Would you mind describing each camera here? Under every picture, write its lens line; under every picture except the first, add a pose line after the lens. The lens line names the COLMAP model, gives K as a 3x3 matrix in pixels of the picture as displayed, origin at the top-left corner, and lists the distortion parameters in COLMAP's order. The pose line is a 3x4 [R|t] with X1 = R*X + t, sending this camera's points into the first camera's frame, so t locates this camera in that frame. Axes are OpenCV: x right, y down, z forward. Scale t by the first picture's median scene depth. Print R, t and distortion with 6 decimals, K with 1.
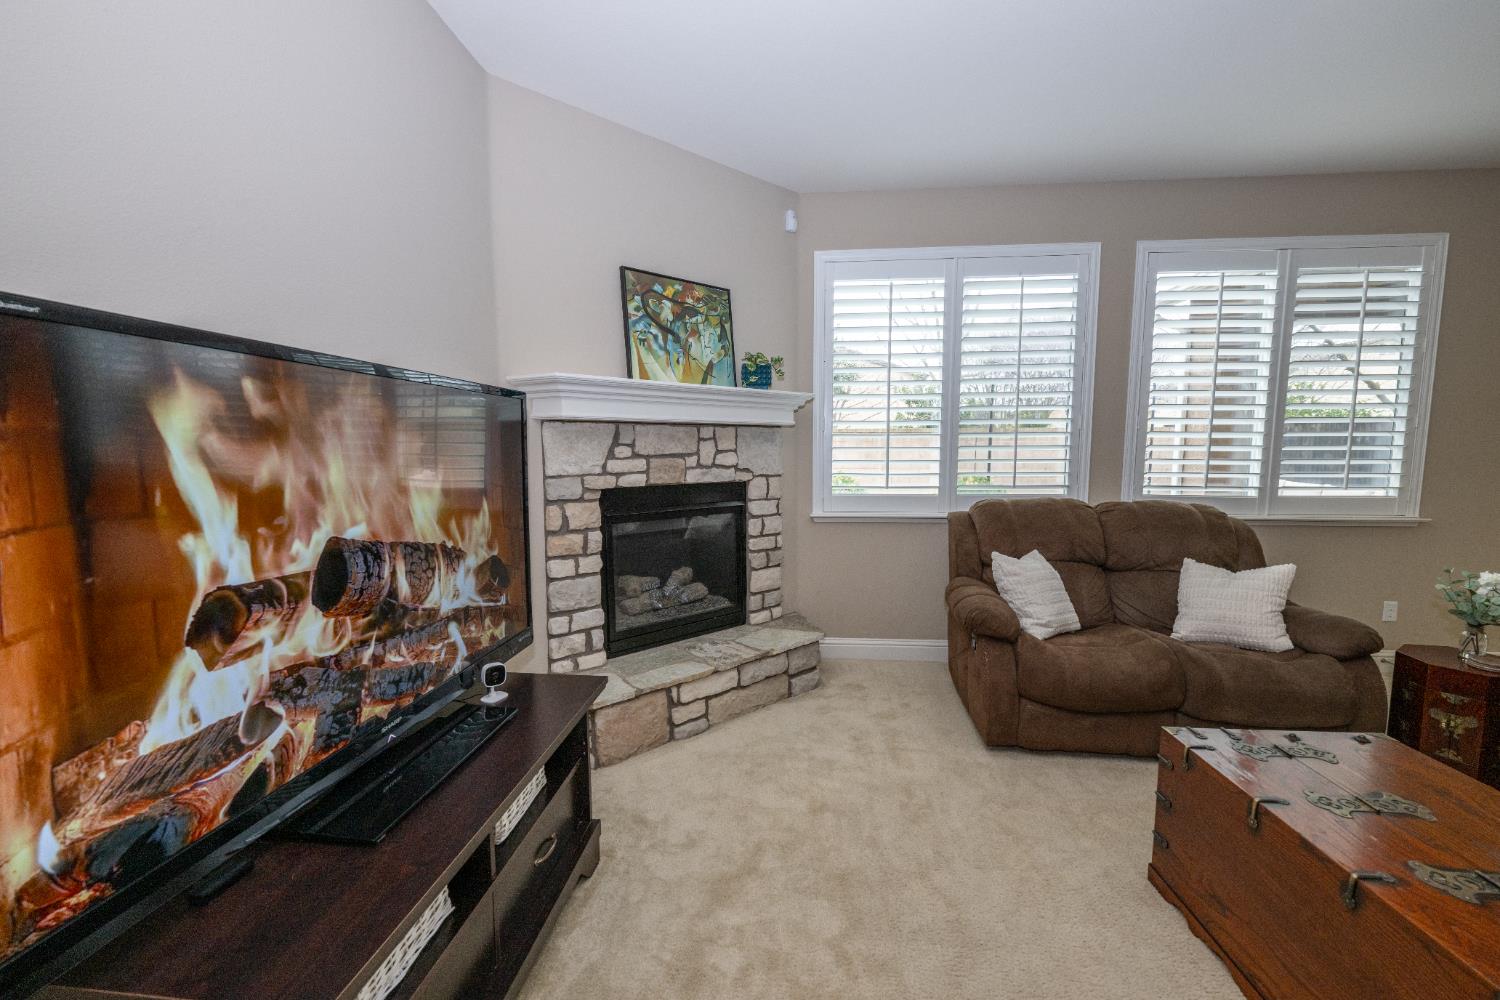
lens RADIAL K [[591.0, 0, 745.9], [0, 591.0, 504.0], [0, 0, 1]] dist [-0.001032, -0.000009]
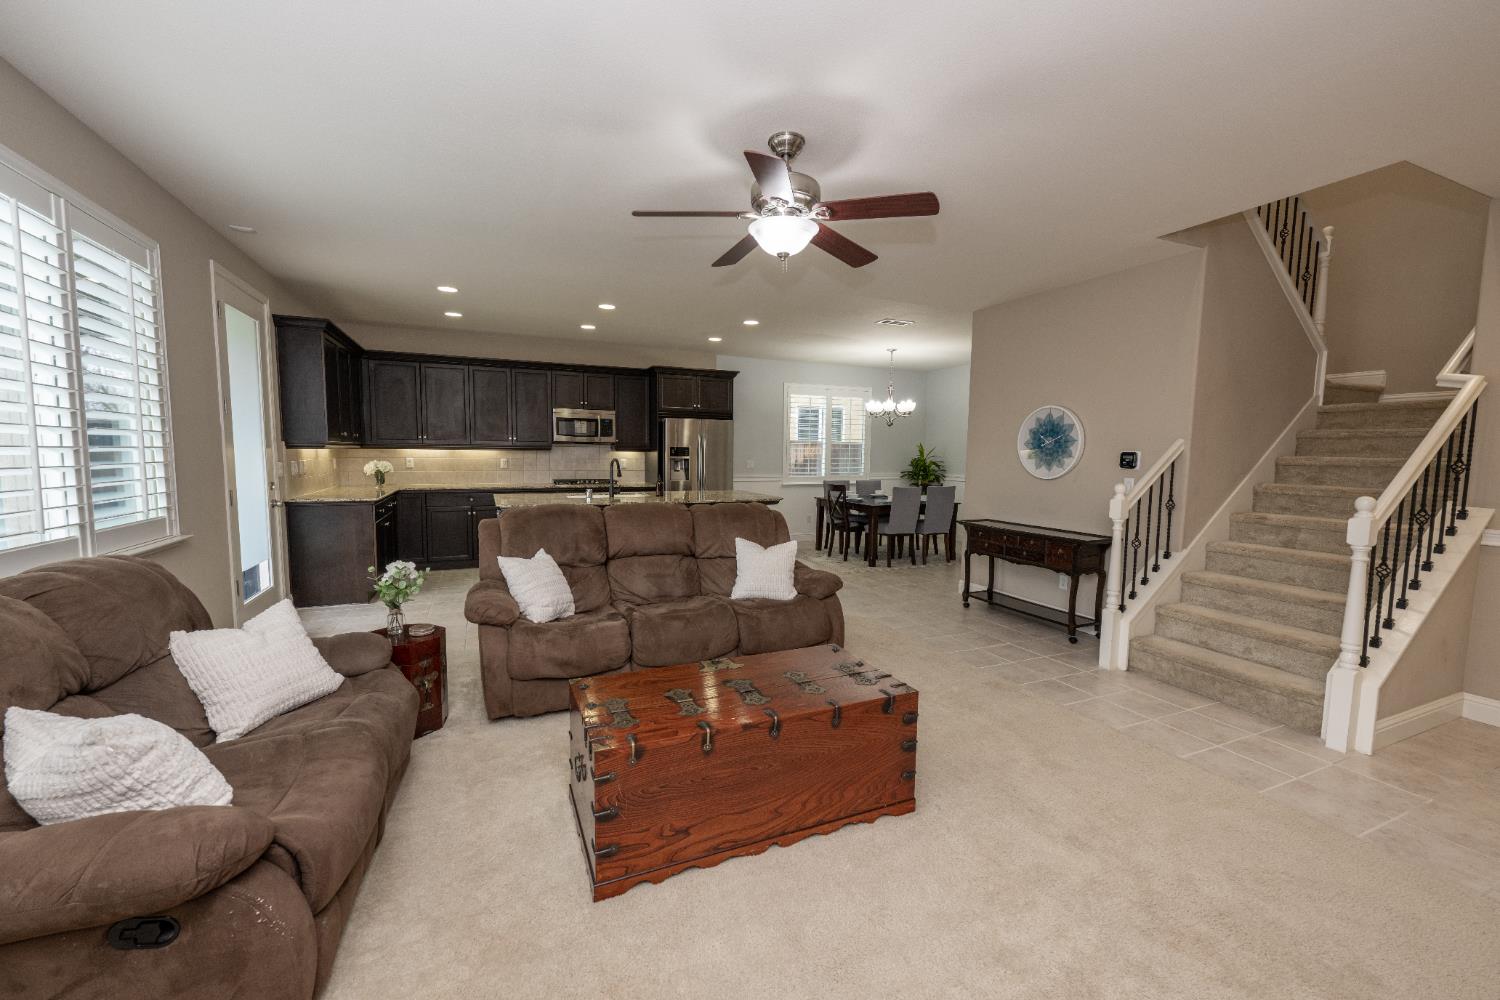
lens RADIAL K [[594.4, 0, 744.7], [0, 594.4, 503.6], [0, 0, 1]] dist [-0.000280, -0.000082]
pose [[-0.474939, -0.082627, 0.876131, -0.180520], [0.073738, 0.988345, 0.133182, -0.103933], [-0.876924, 0.127858, -0.463311, 0.730645]]
